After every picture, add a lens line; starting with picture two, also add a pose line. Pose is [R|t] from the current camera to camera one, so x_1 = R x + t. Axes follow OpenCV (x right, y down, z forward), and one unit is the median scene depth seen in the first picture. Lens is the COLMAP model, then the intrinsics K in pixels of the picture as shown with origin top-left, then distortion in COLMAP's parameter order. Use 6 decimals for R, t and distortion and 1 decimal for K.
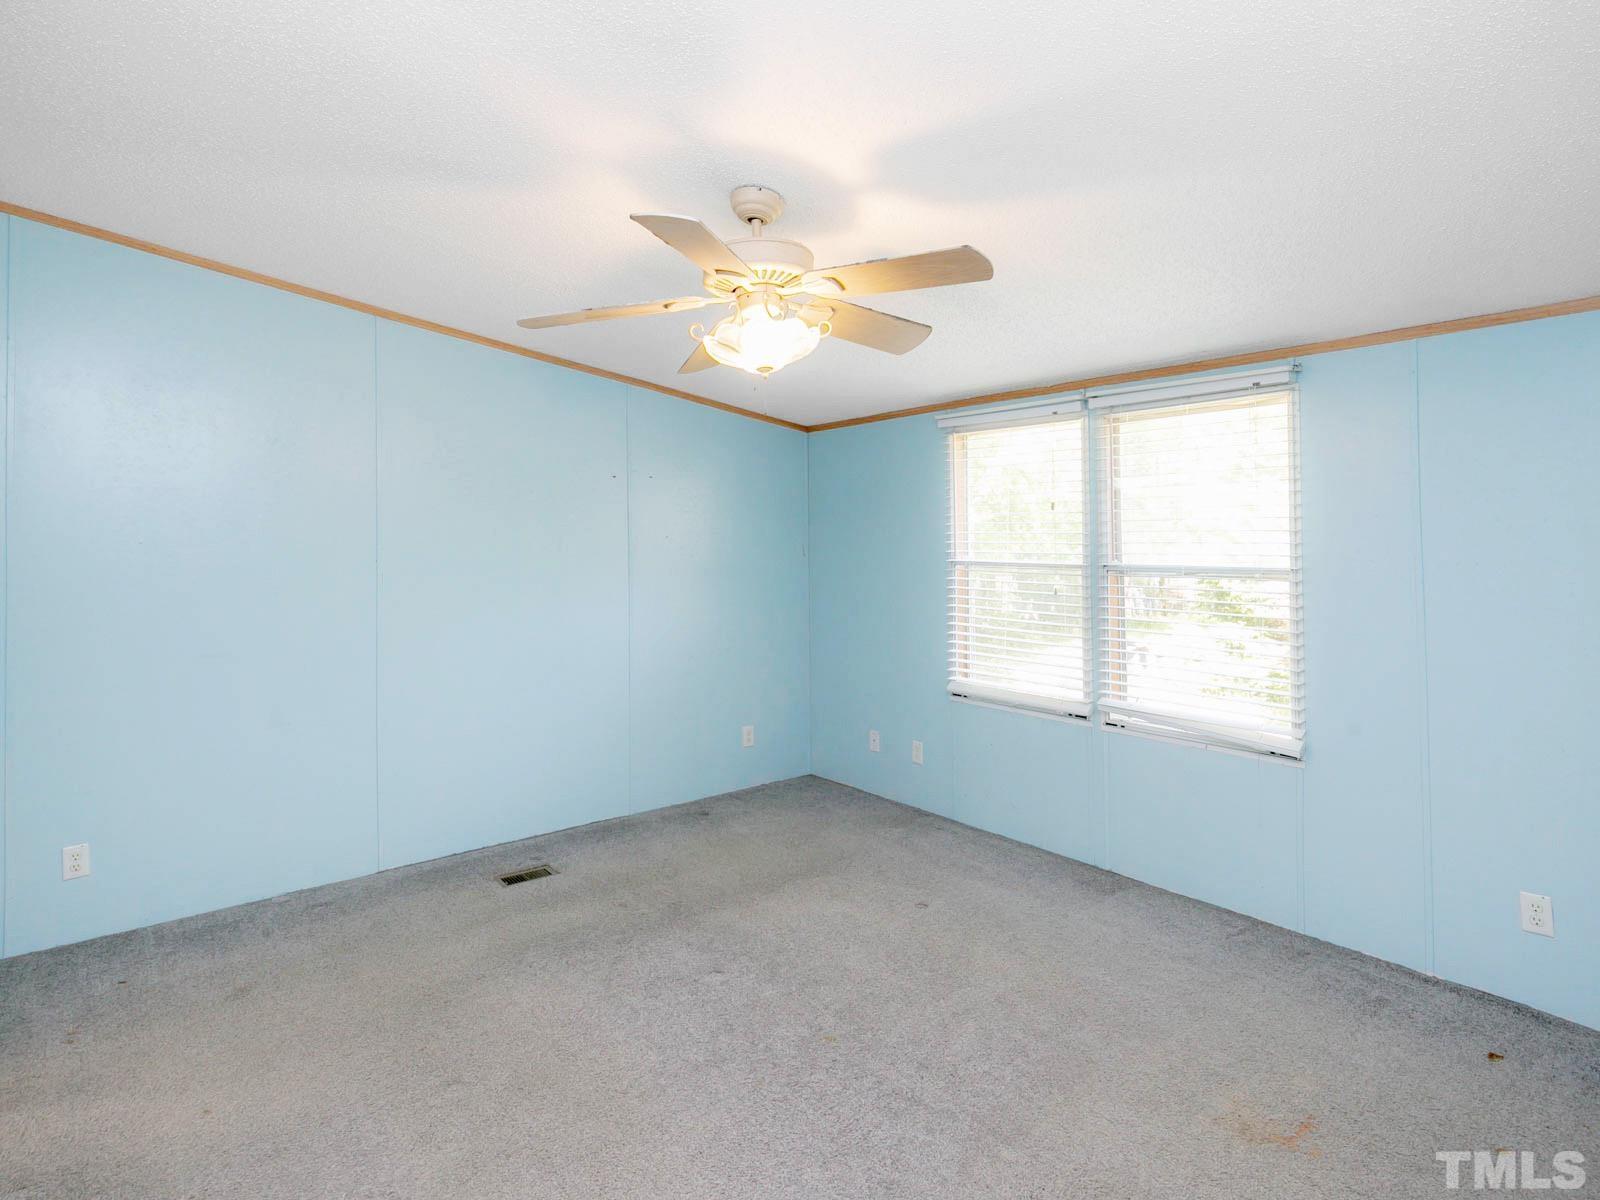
lens RADIAL K [[877.1, 0, 794.9], [0, 877.1, 650.4], [0, 0, 1]] dist [0.000728, -0.001402]
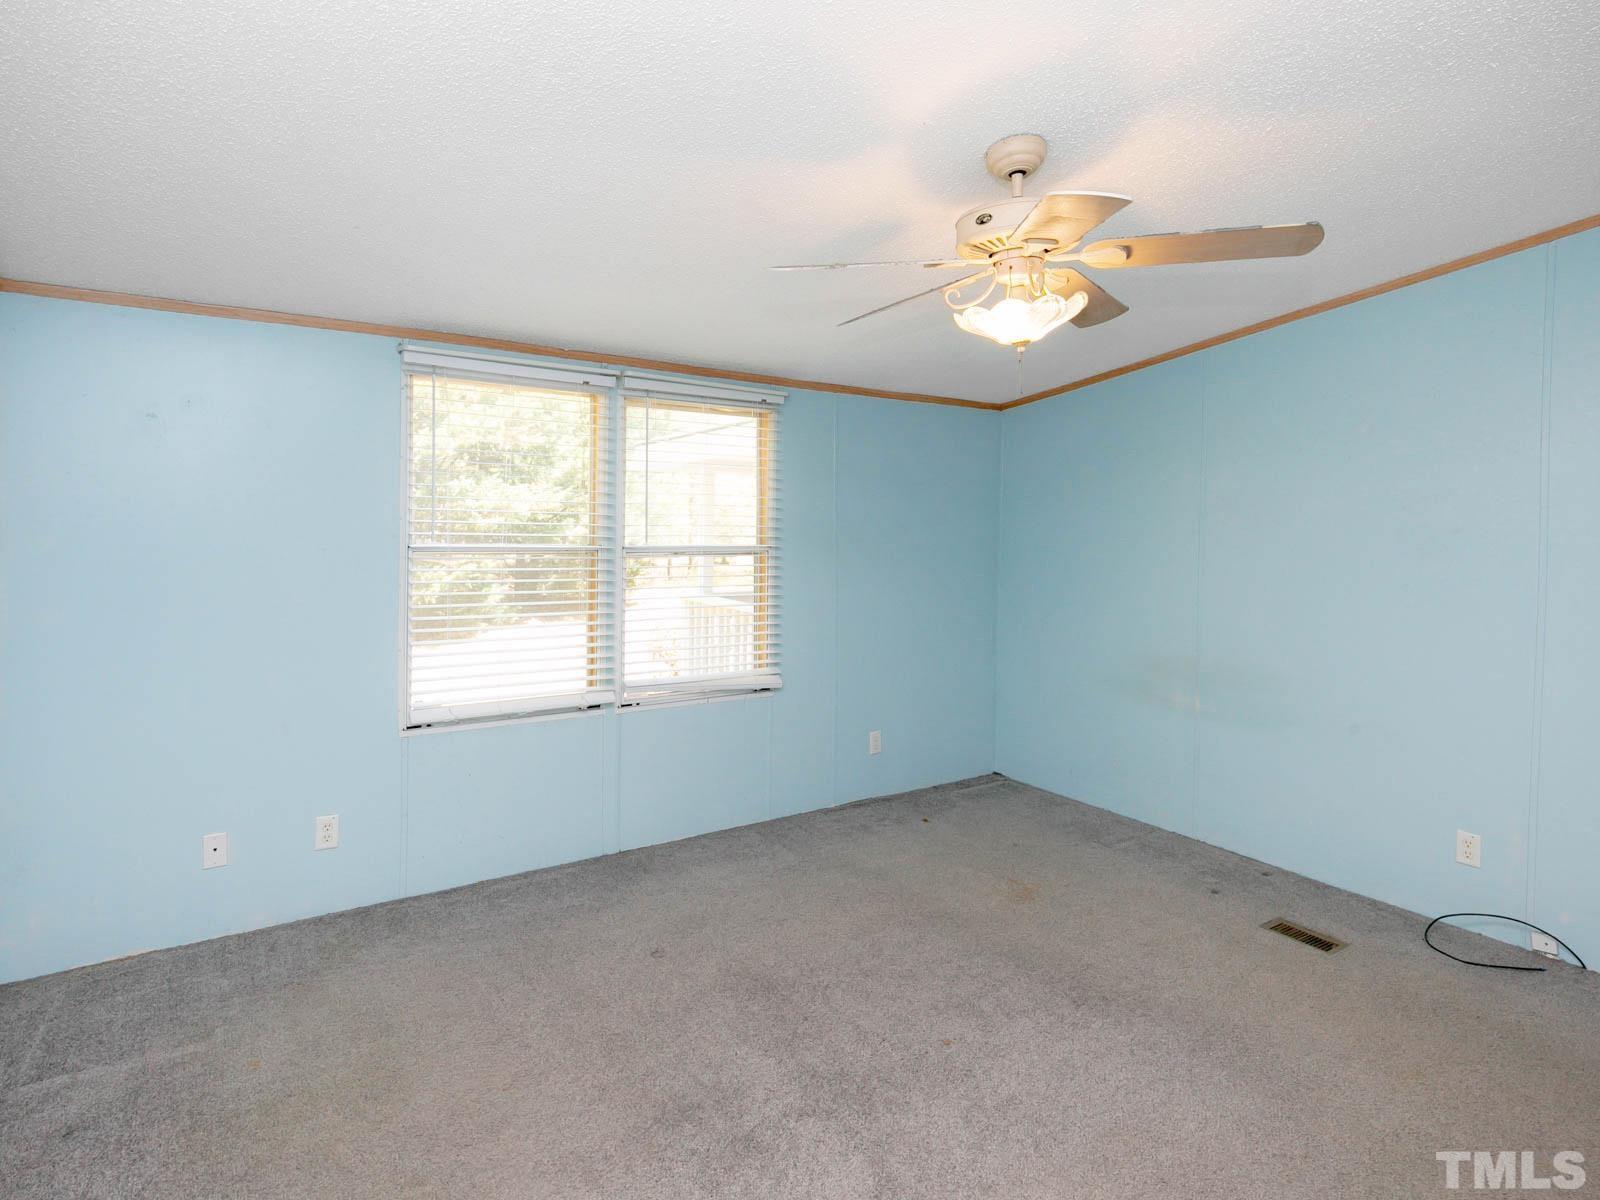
lens RADIAL K [[845.2, 0, 800.0], [0, 845.2, 600.0], [0, 0, 1]] dist [-0.025411, -0.000302]
pose [[0.066540, -0.087272, 0.993960, -0.613581], [0.105439, 0.991205, 0.079972, -0.097046], [-0.992197, 0.099481, 0.075156, 0.772610]]
